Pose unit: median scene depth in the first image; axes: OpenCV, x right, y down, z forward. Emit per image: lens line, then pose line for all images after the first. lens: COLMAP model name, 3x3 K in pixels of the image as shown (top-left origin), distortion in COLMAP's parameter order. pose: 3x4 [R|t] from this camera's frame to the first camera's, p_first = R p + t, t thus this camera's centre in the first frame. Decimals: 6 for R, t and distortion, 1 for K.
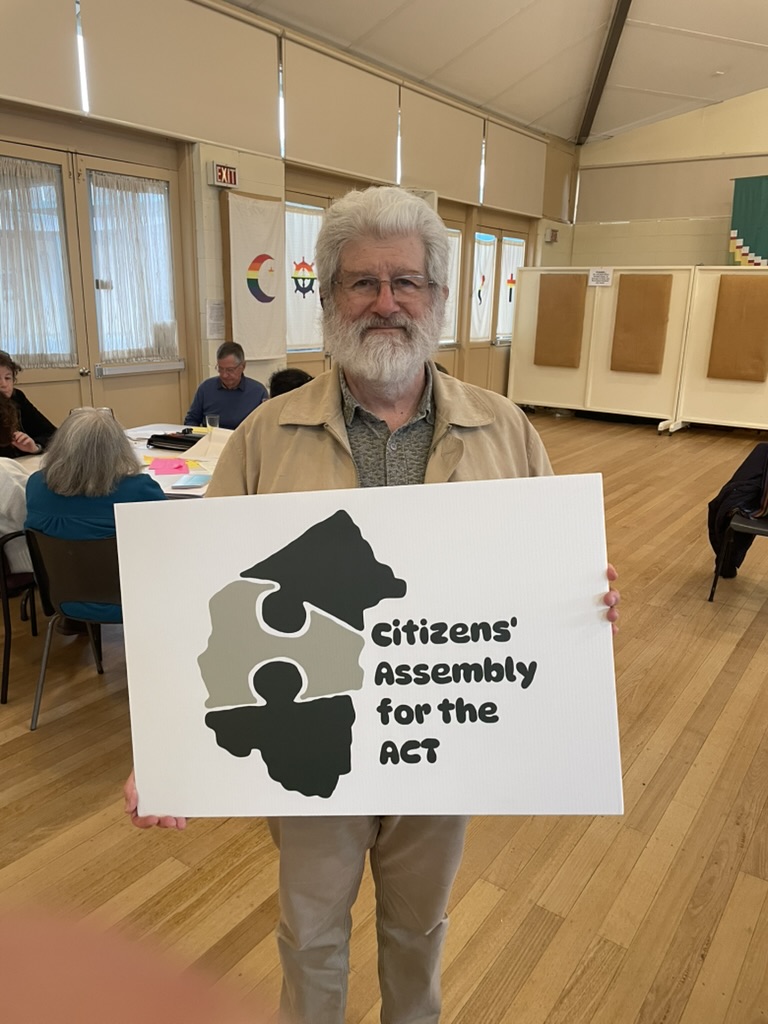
lens RADIAL K [[767.8, 0, 384.2], [0, 767.8, 510.3], [0, 0, 1]] dist [-0.003340, -0.031672]
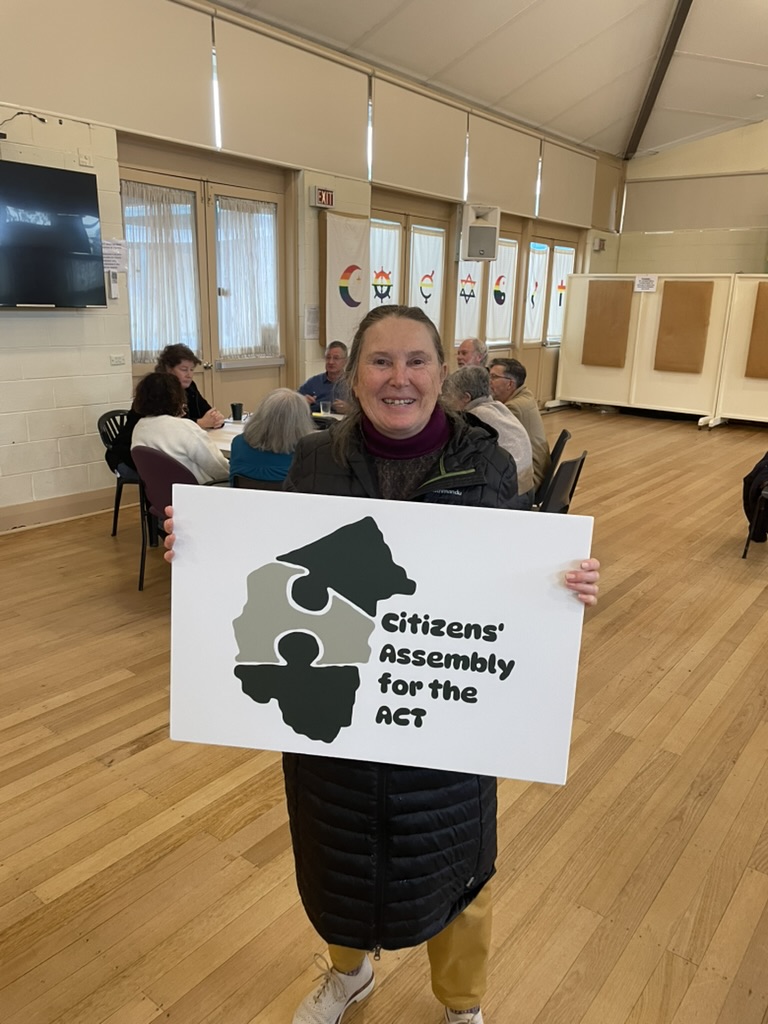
lens RADIAL K [[767.8, 0, 381.8], [0, 767.8, 516.0], [0, 0, 1]] dist [-0.003340, -0.031672]
pose [[0.998959, 0.012239, -0.043947, -0.057870], [-0.012107, 0.999921, 0.003261, 0.037371], [0.043984, -0.002725, 0.999029, -0.145549]]
